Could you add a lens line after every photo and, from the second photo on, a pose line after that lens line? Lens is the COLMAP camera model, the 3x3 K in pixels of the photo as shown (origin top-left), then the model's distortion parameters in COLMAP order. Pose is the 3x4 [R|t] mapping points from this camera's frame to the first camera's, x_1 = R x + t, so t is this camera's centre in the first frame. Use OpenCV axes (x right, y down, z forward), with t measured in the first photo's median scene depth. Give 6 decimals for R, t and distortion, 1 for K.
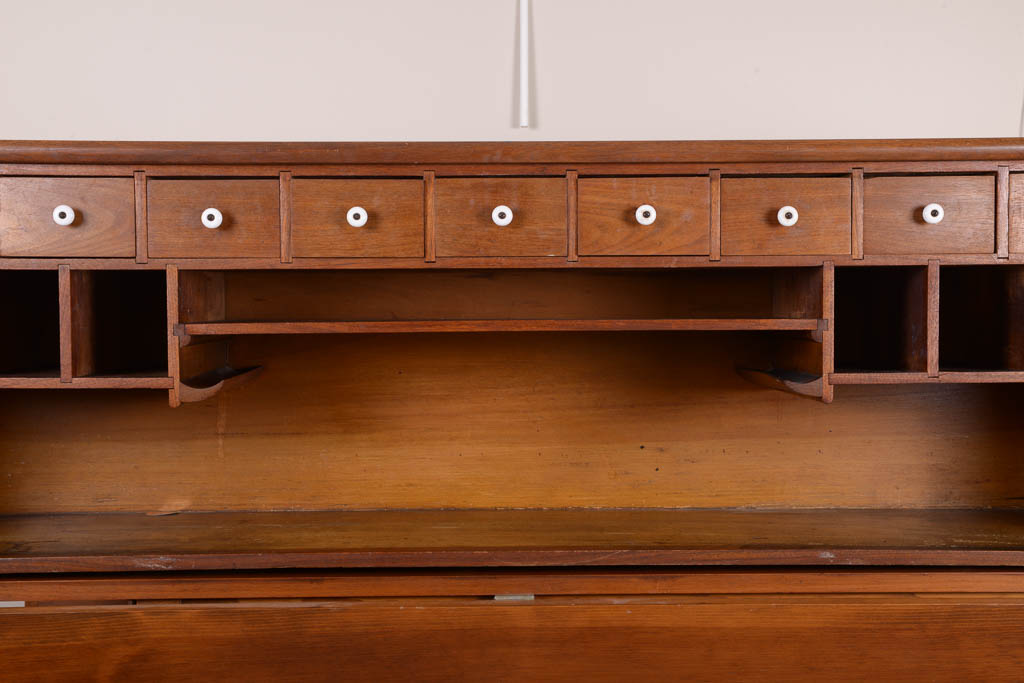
lens RADIAL K [[1448.5, 0, 512.0], [0, 1448.5, 341.5], [0, 0, 1]] dist [0.052874, 0.143033]
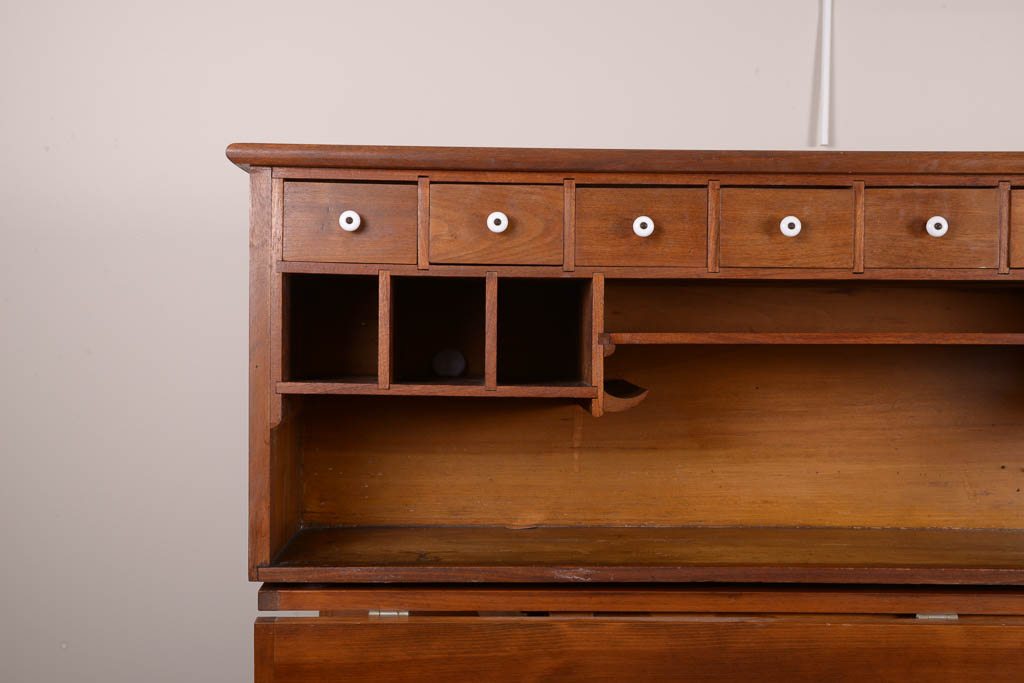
lens RADIAL K [[1448.5, 0, 512.0], [0, 1448.5, 341.5], [0, 0, 1]] dist [0.052874, 0.143033]
pose [[0.999906, 0.011733, 0.007157, -0.297273], [-0.011556, 0.999639, -0.024276, 0.018465], [-0.007439, 0.024191, 0.999680, 0.012678]]
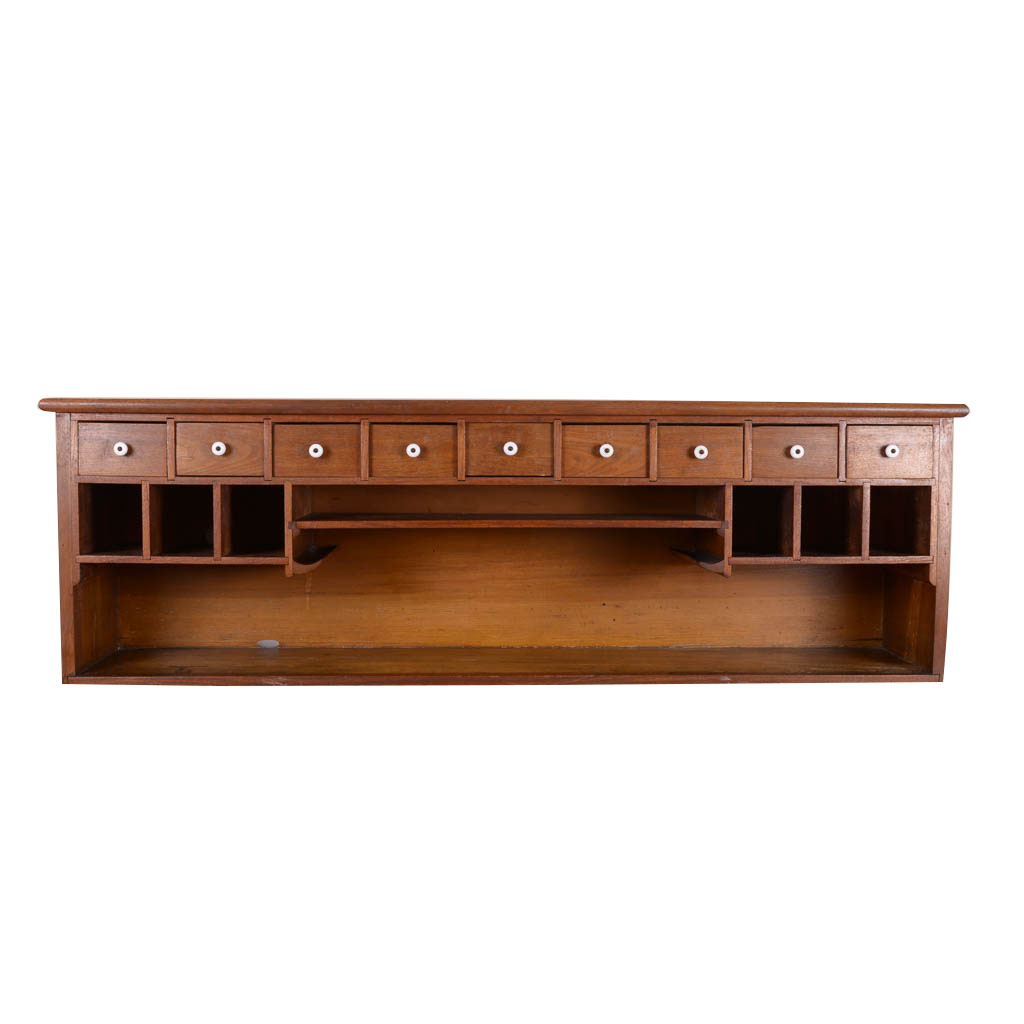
lens RADIAL K [[1345.4, 0, 515.5], [0, 1345.4, 514.6], [0, 0, 1]] dist [-0.091004, 0.023328]
pose [[0.999742, 0.007187, 0.021528, -0.030604], [-0.007546, 0.999833, 0.016629, -0.043259], [-0.021405, -0.016787, 0.999630, -0.373627]]
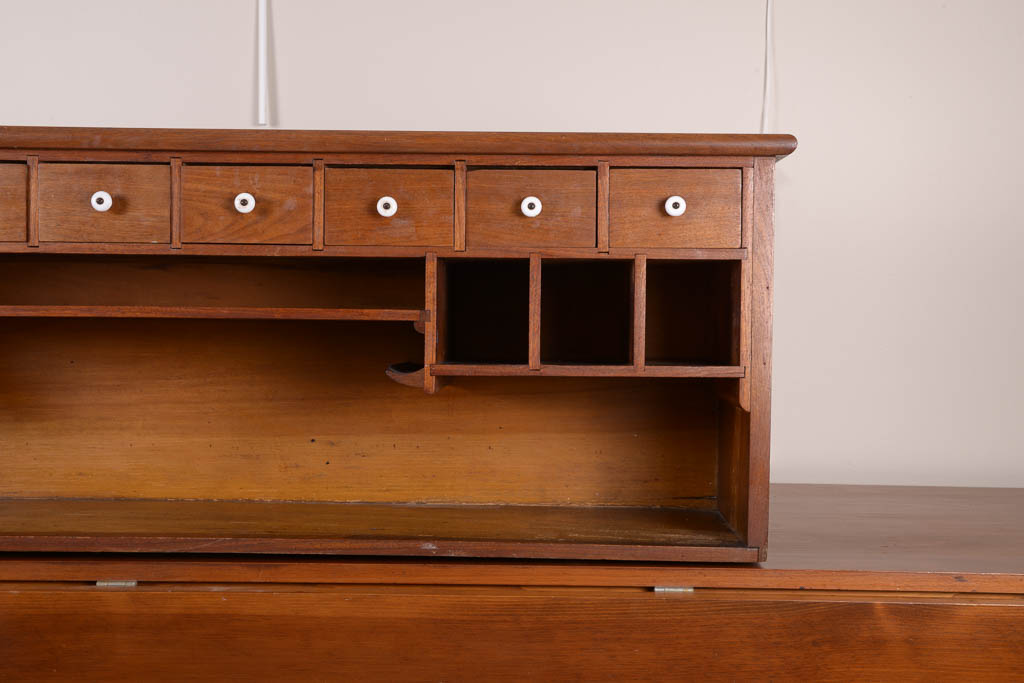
lens RADIAL K [[1448.5, 0, 512.0], [0, 1448.5, 341.5], [0, 0, 1]] dist [0.052874, 0.143033]
pose [[0.999222, 0.016647, -0.035745, 0.310136], [-0.017152, 0.999757, -0.013858, 0.019038], [0.035506, 0.014460, 0.999265, 0.002934]]
